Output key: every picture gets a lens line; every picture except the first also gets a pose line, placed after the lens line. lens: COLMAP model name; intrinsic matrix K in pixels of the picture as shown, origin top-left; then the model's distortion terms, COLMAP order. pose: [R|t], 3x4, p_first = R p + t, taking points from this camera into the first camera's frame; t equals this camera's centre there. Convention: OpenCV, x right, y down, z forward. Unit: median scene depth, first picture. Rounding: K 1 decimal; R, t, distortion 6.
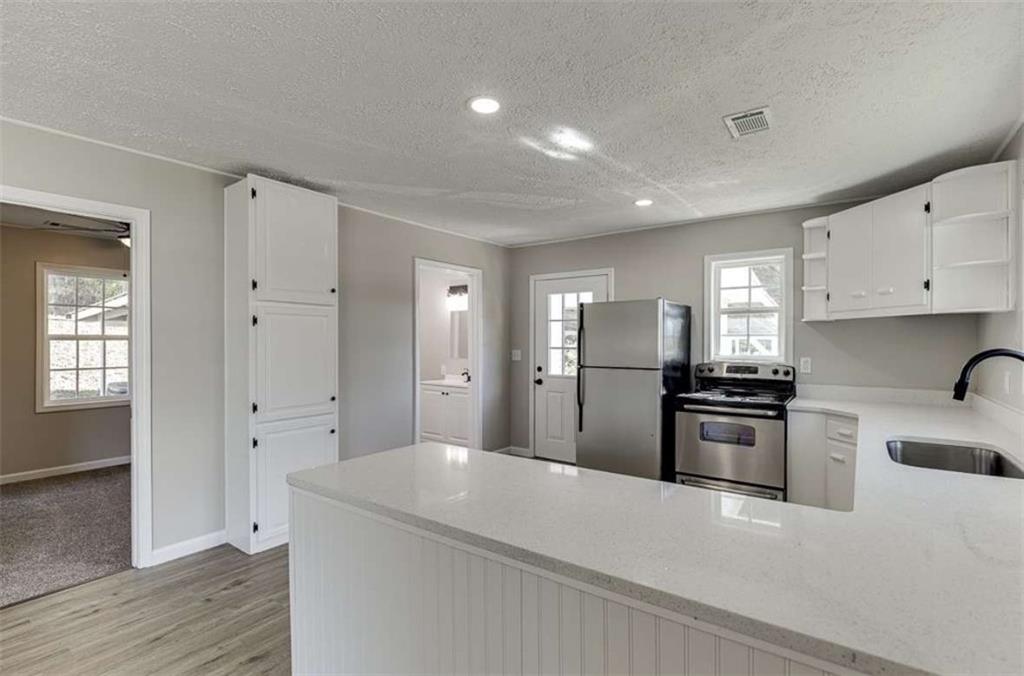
lens RADIAL K [[469.4, 0, 525.7], [0, 469.4, 345.2], [0, 0, 1]] dist [-0.011032, 0.004718]
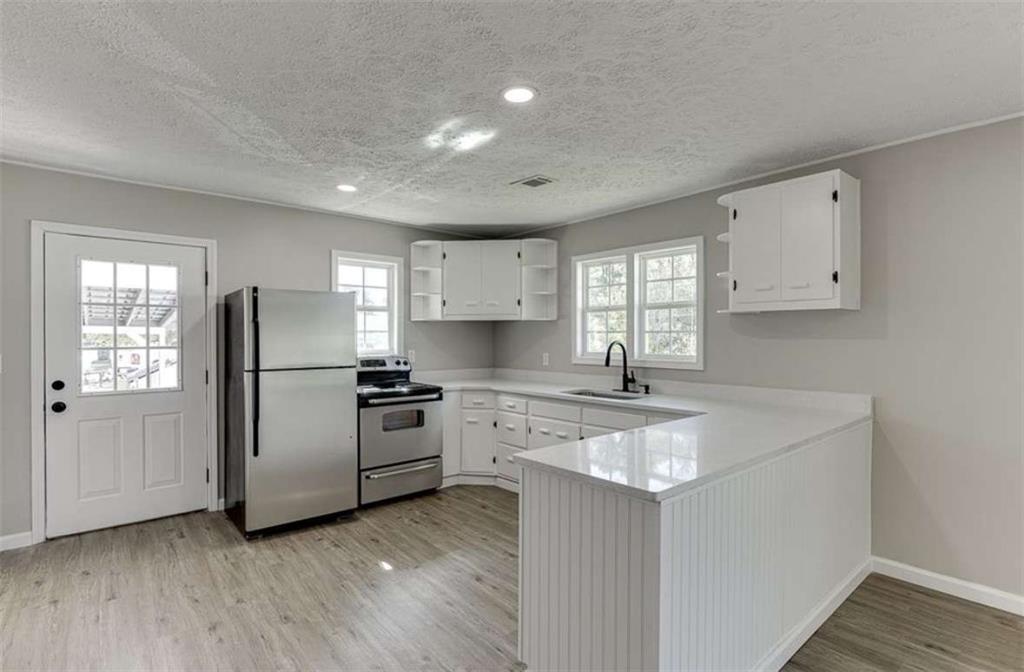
lens RADIAL K [[500.3, 0, 521.9], [0, 500.3, 339.0], [0, 0, 1]] dist [-0.000735, 0.000545]
pose [[0.237635, -0.008042, 0.971321, -0.694213], [0.007340, 0.999952, 0.006483, -0.009873], [-0.971327, 0.005589, 0.237683, 0.472014]]
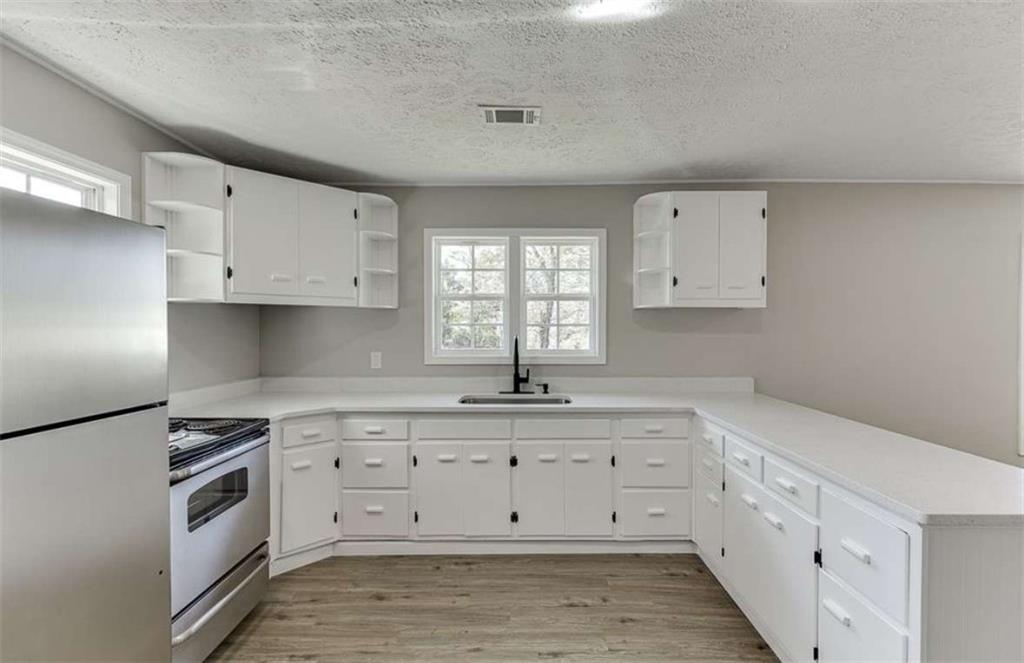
lens RADIAL K [[454.9, 0, 518.9], [0, 454.9, 333.2], [0, 0, 1]] dist [0.009426, 0.000144]
pose [[-0.565652, -0.018493, 0.824437, -0.239940], [0.001660, 0.999721, 0.023564, -0.023018], [-0.824643, 0.014697, -0.565463, 1.072644]]
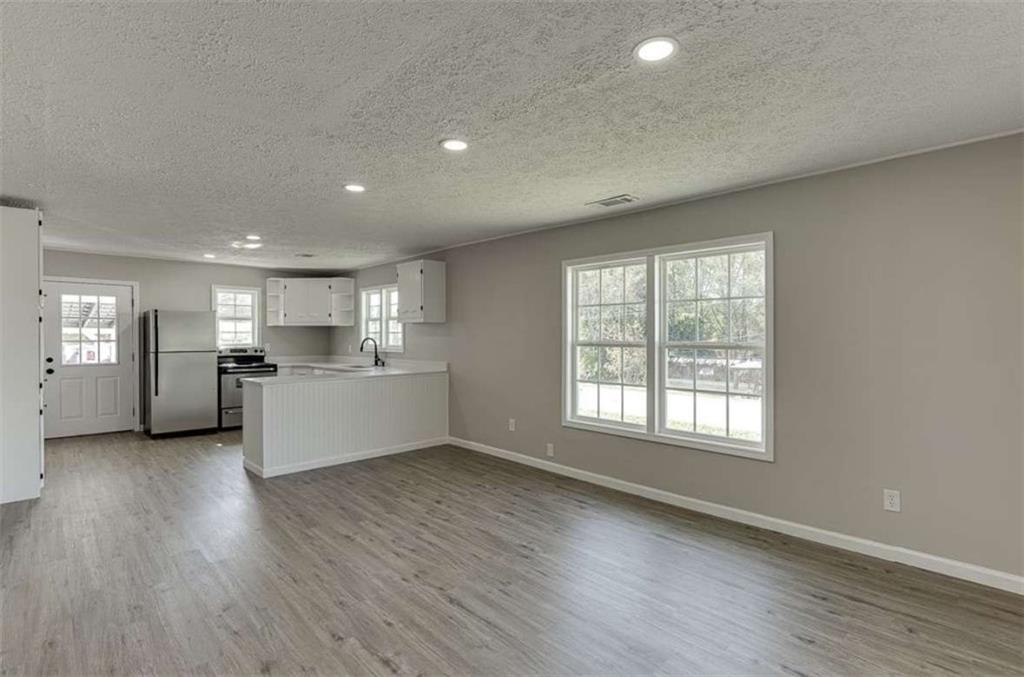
lens RADIAL K [[469.4, 0, 511.2], [0, 469.4, 344.3], [0, 0, 1]] dist [-0.011032, 0.004718]
pose [[0.175744, -0.014869, 0.984324, -1.395787], [0.005953, 0.999884, 0.014041, 0.008206], [-0.984418, 0.003392, 0.175812, -0.453919]]
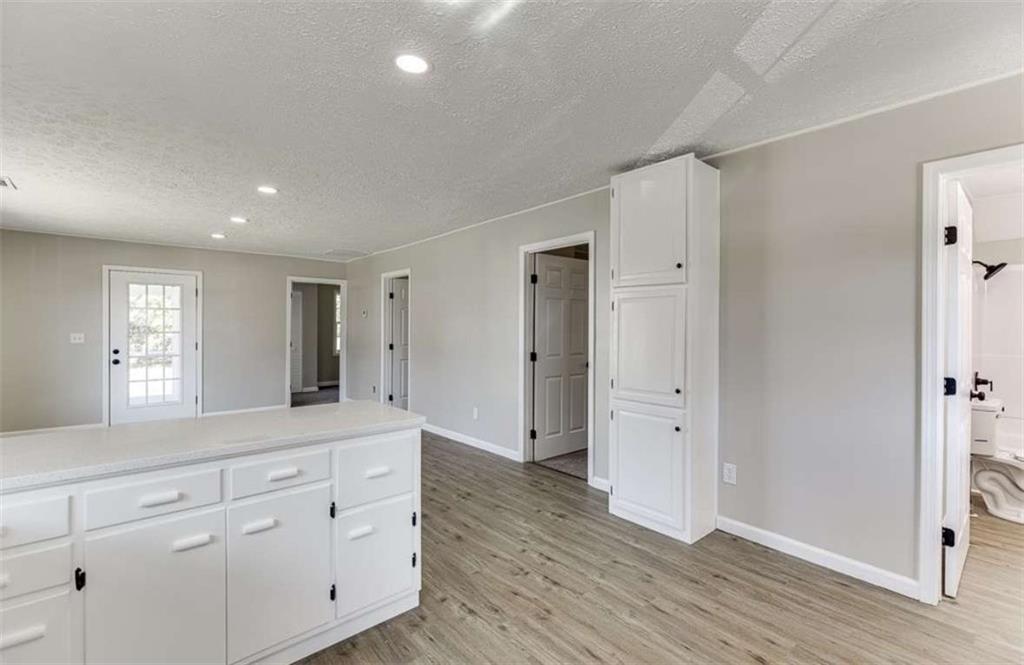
lens RADIAL K [[454.9, 0, 516.1], [0, 454.9, 327.0], [0, 0, 1]] dist [0.009426, 0.000144]
pose [[-0.224474, 0.002798, -0.974476, 0.469077], [-0.012408, 0.999907, 0.005730, -0.004417], [0.974401, 0.013377, -0.224418, 0.889455]]
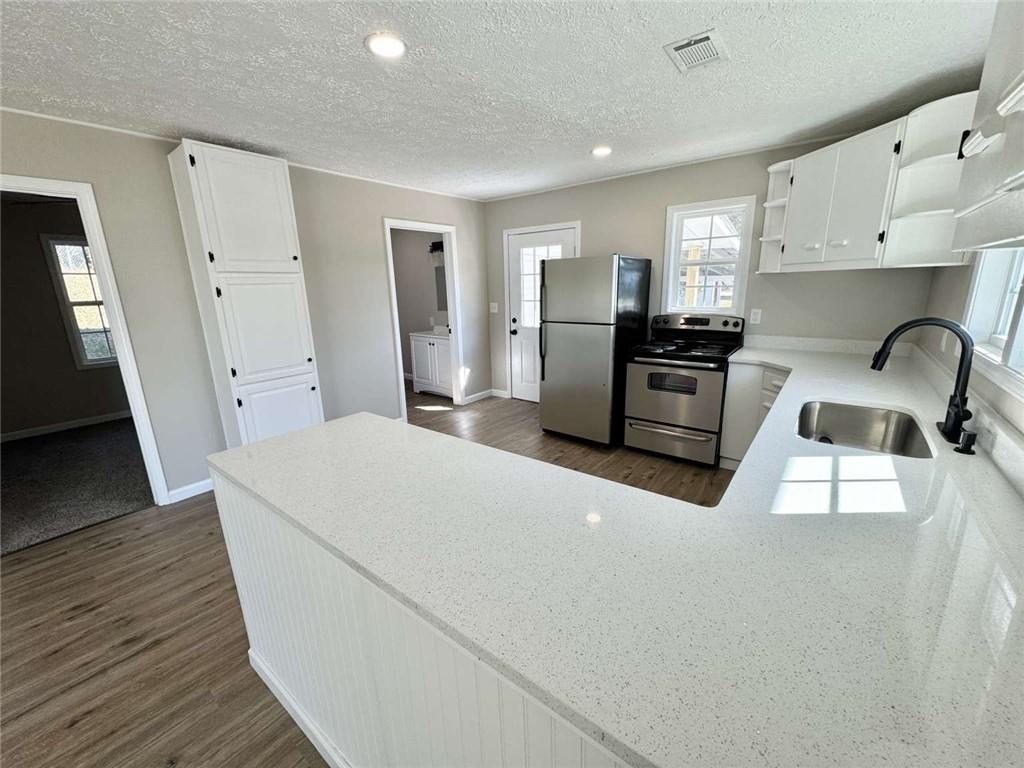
lens RADIAL K [[405.1, 0, 514.7], [0, 405.1, 382.9], [0, 0, 1]] dist [-0.000961, -0.001130]
pose [[0.998764, -0.015141, -0.047351, 0.117371], [0.025671, 0.972754, 0.230415, -0.040190], [0.042572, -0.231345, 0.971940, 0.076002]]
